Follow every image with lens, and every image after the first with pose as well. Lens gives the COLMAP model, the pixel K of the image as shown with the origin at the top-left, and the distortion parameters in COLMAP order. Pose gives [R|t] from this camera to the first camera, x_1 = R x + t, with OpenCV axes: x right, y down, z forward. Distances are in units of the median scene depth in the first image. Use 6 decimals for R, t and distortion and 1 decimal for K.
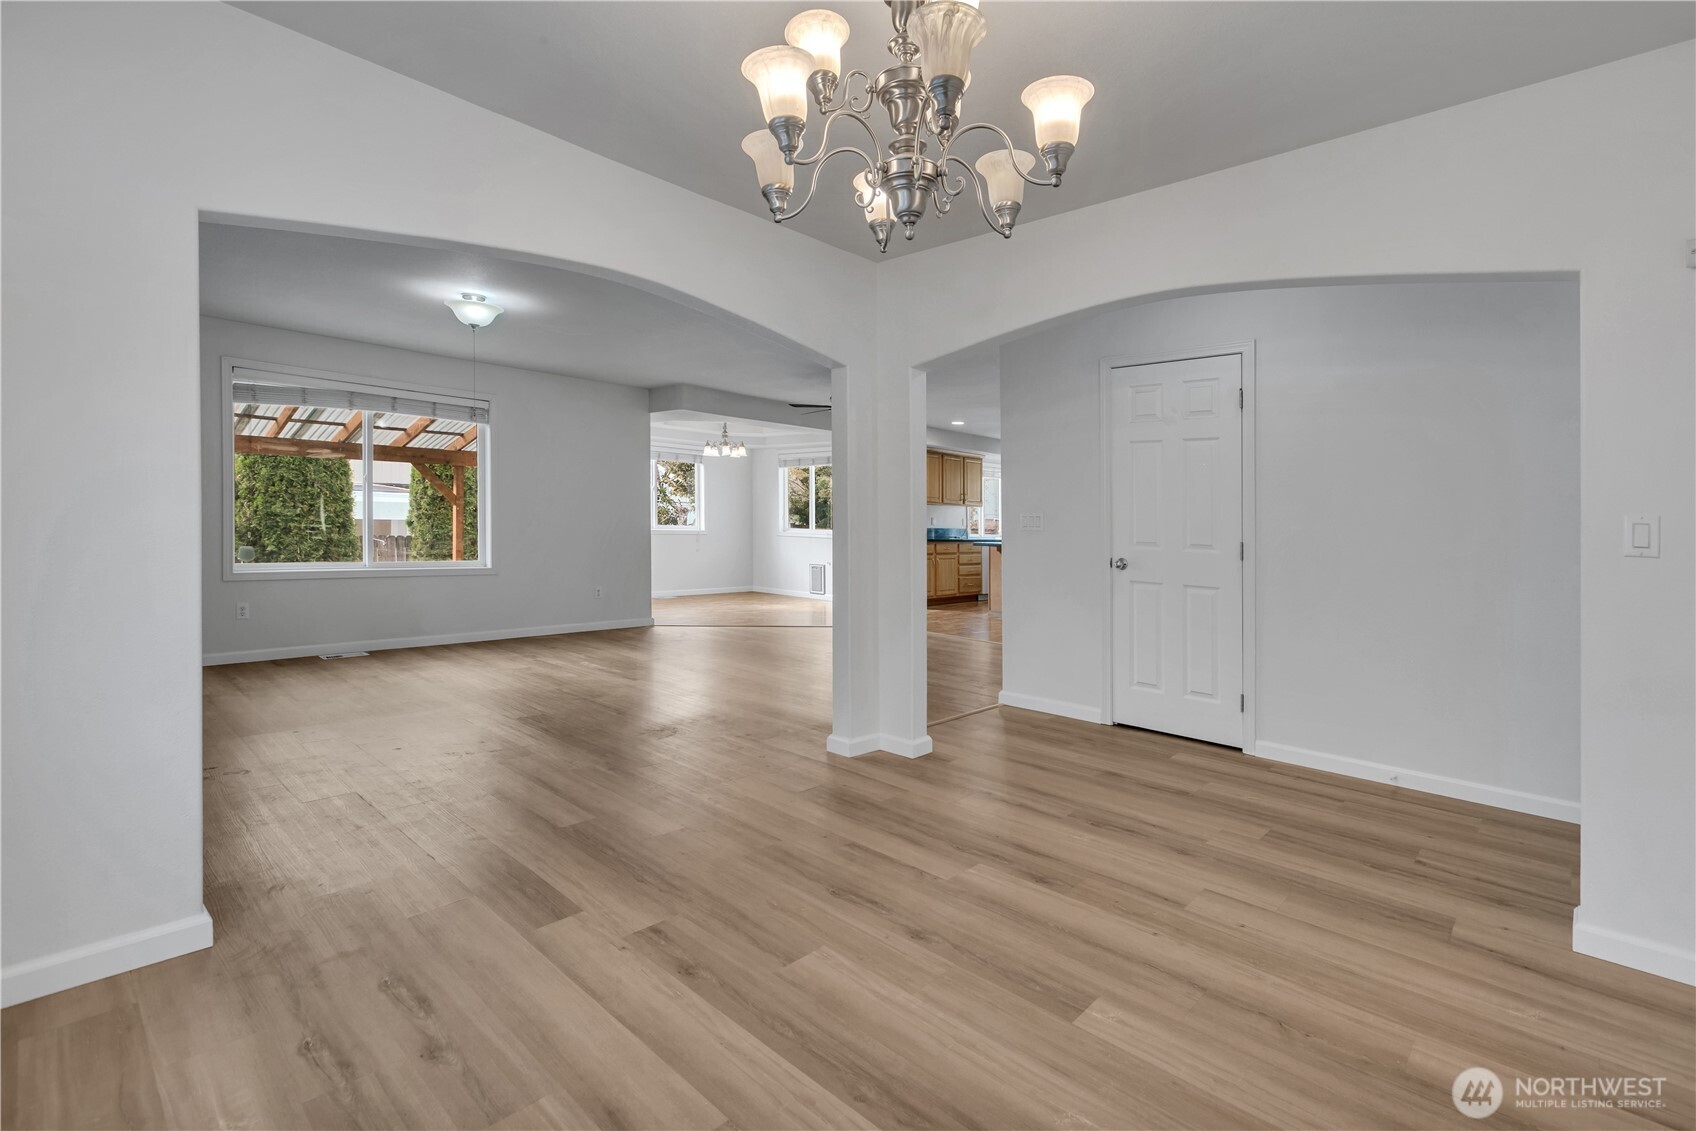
lens RADIAL K [[778.7, 0, 864.7], [0, 778.7, 519.9], [0, 0, 1]] dist [0.002158, -0.000176]
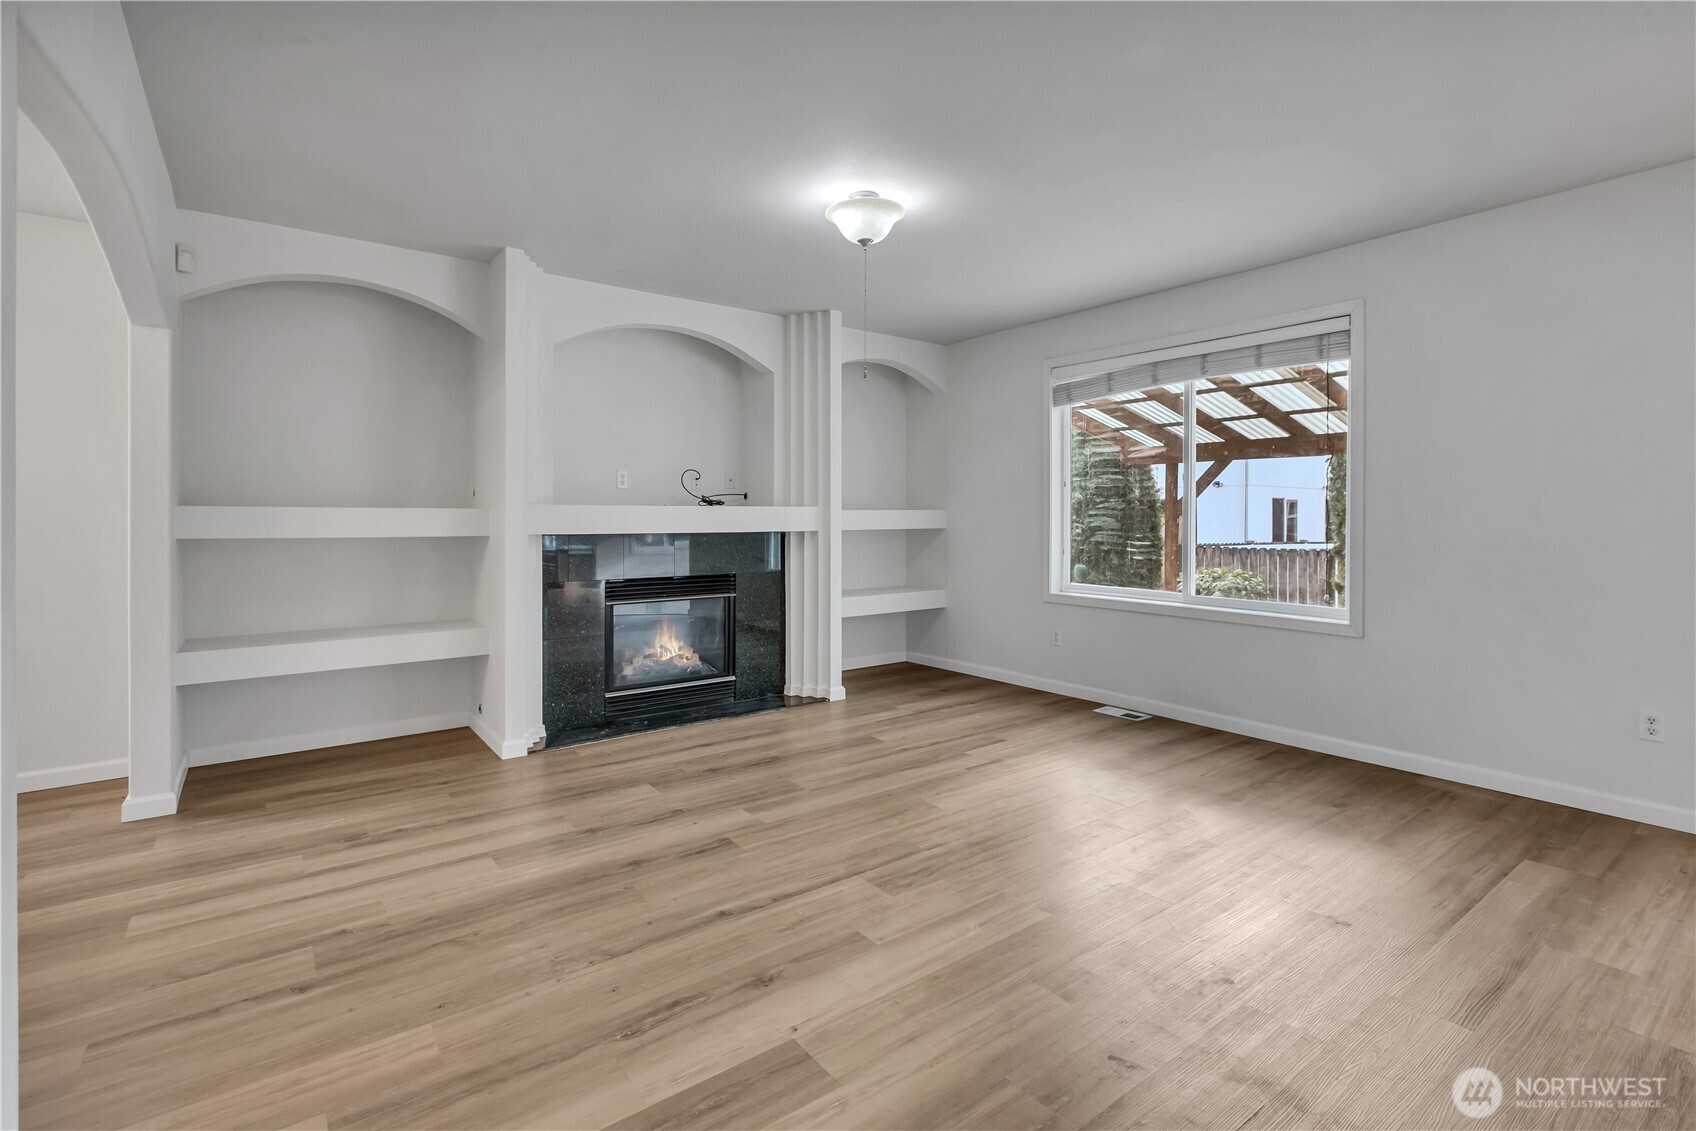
lens RADIAL K [[778.7, 0, 864.7], [0, 778.7, 519.9], [0, 0, 1]] dist [0.002158, -0.000176]
pose [[-0.164356, -0.021216, -0.986173, 0.315893], [-0.001733, 0.999773, -0.021220, 0.003396], [0.986400, -0.001778, -0.164355, 2.083885]]
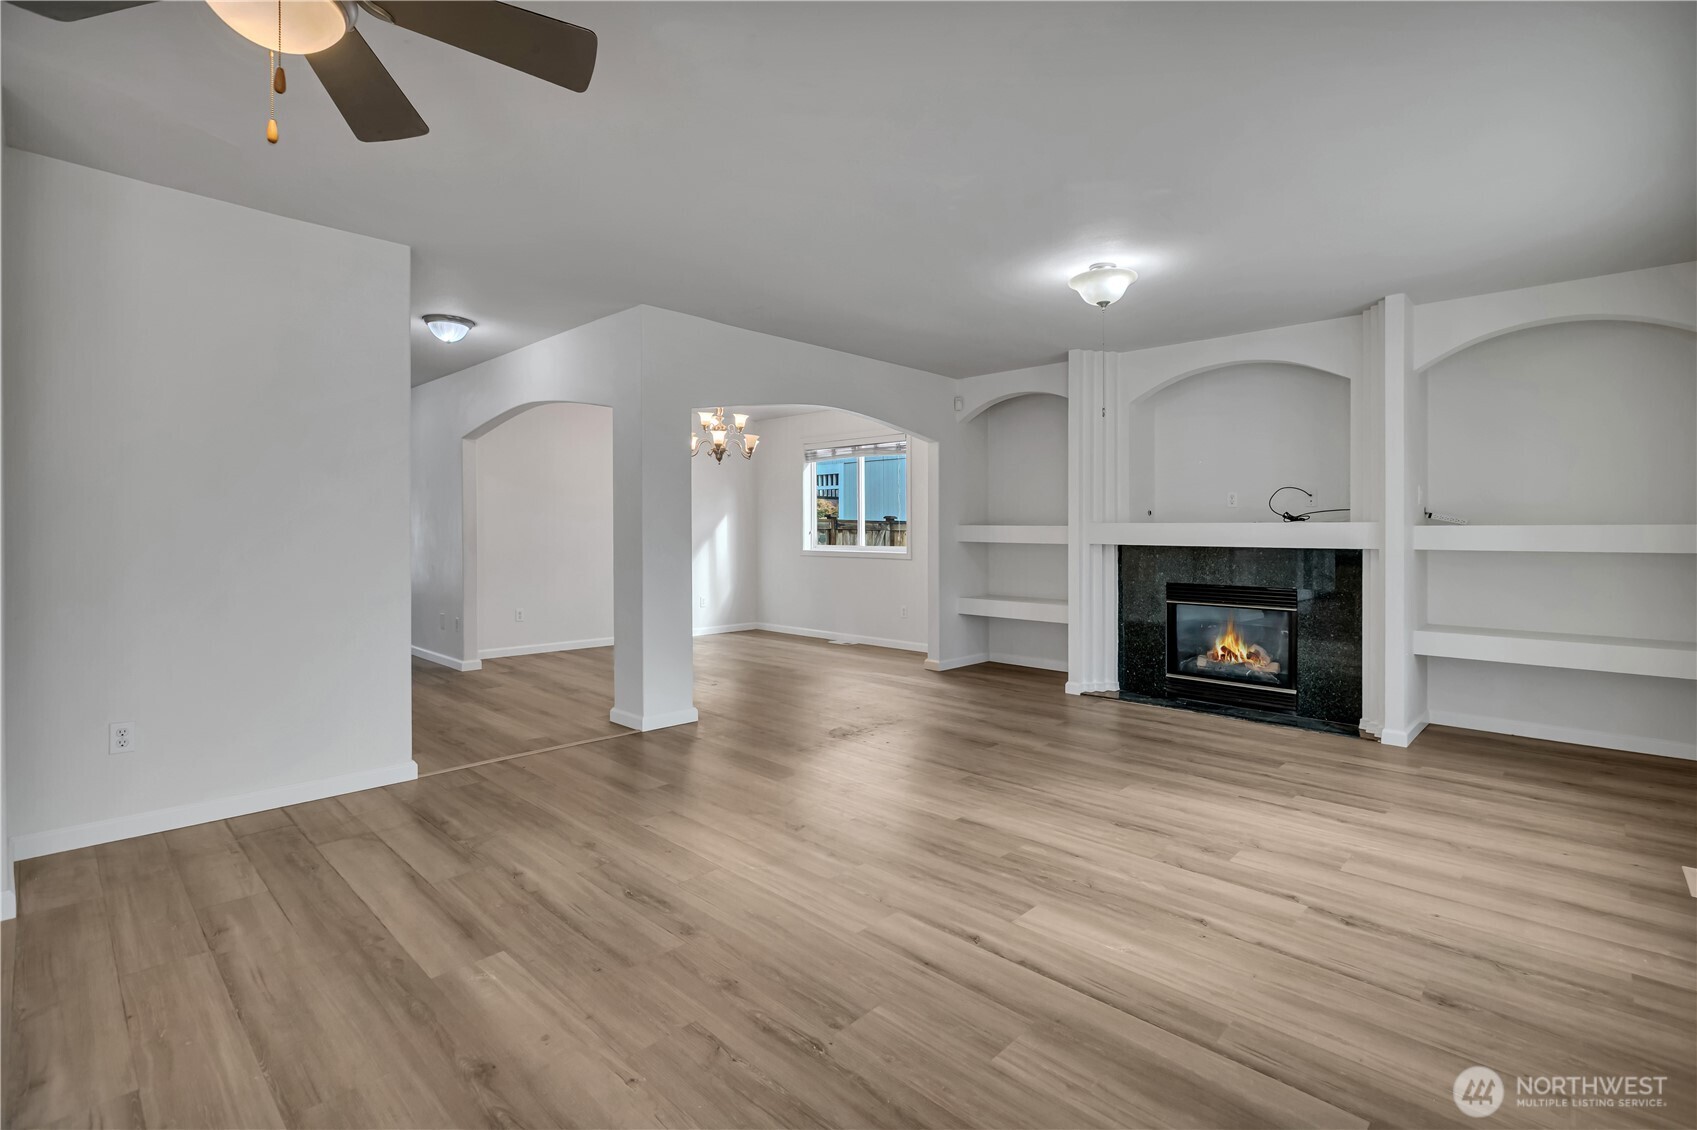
lens RADIAL K [[781.5, 0, 870.0], [0, 781.5, 525.2], [0, 0, 1]] dist [-0.002017, -0.000136]
pose [[-0.999467, -0.032257, -0.005037, -0.457938], [-0.032206, 0.999432, -0.009902, -0.007507], [0.005354, -0.009734, -0.999938, 3.375363]]
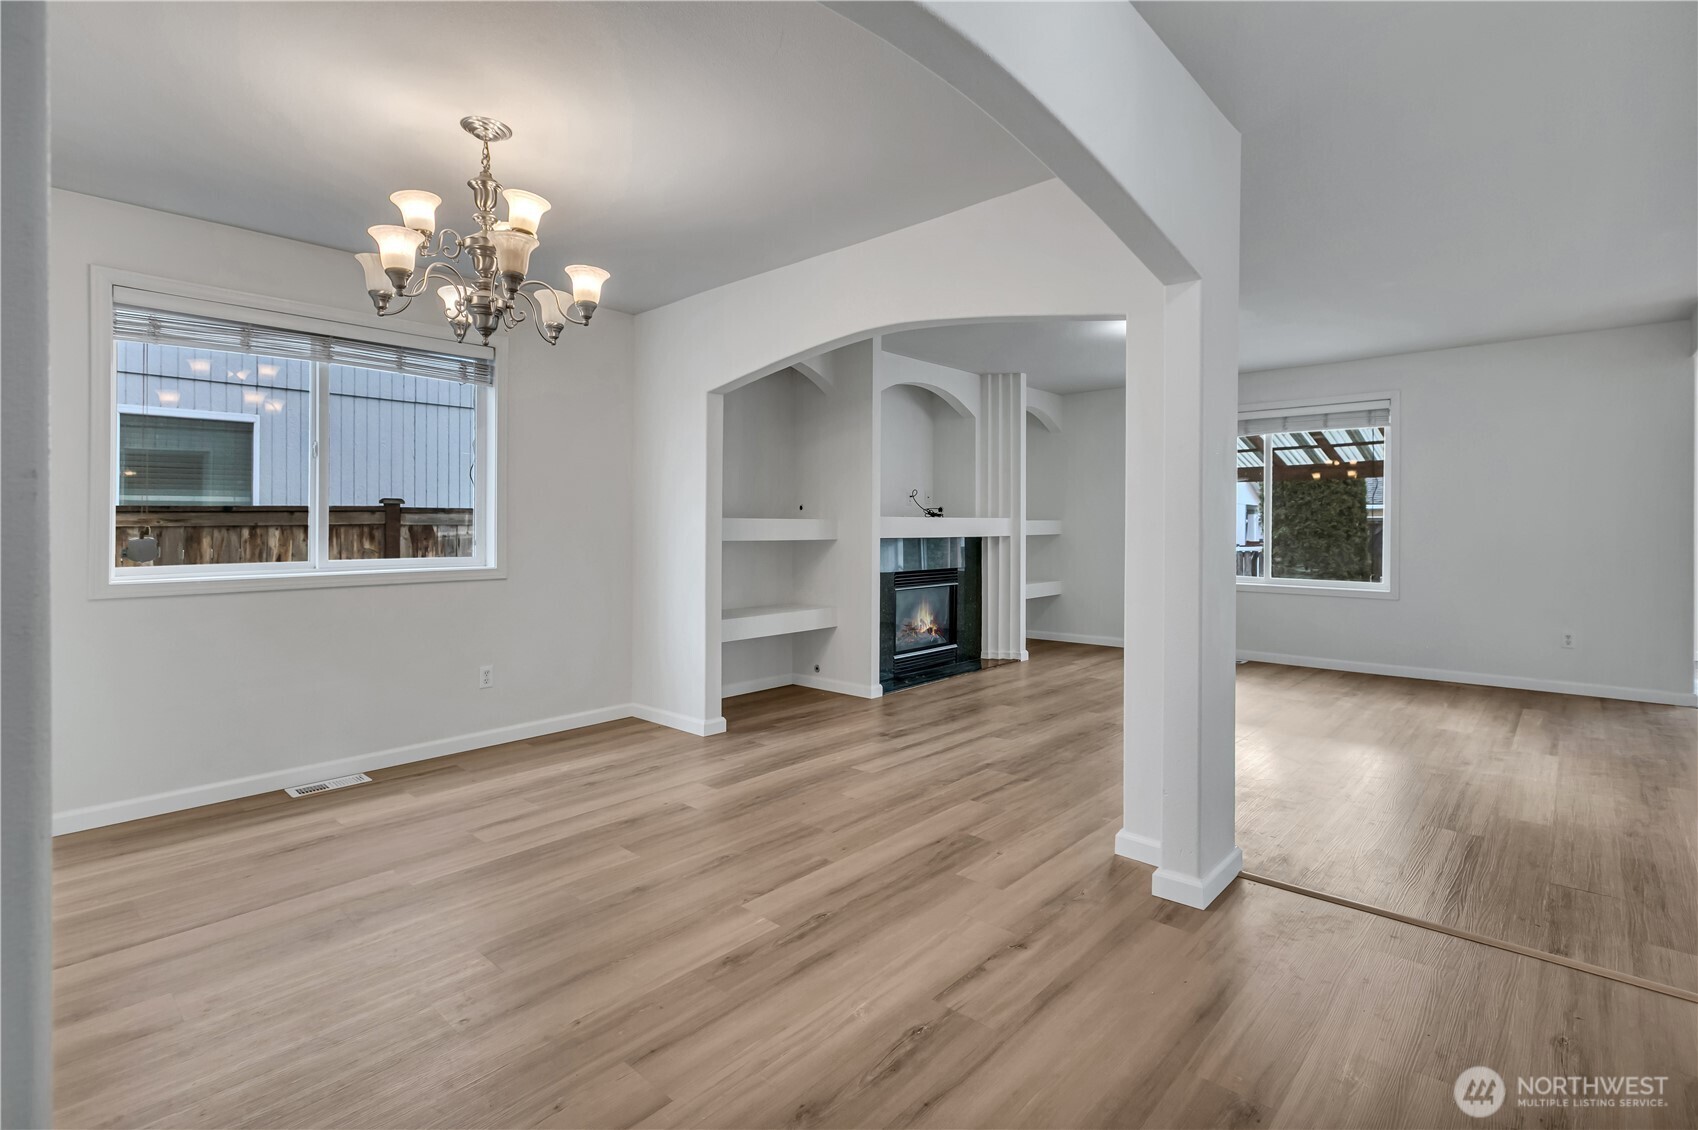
lens RADIAL K [[785.2, 0, 870.3], [0, 785.2, 528.8], [0, 0, 1]] dist [-0.001367, 0.000008]
pose [[0.025905, -0.023915, -0.999378, 1.053159], [0.005114, 0.999704, -0.023791, 0.026593], [0.999651, -0.004495, 0.026020, 1.111479]]
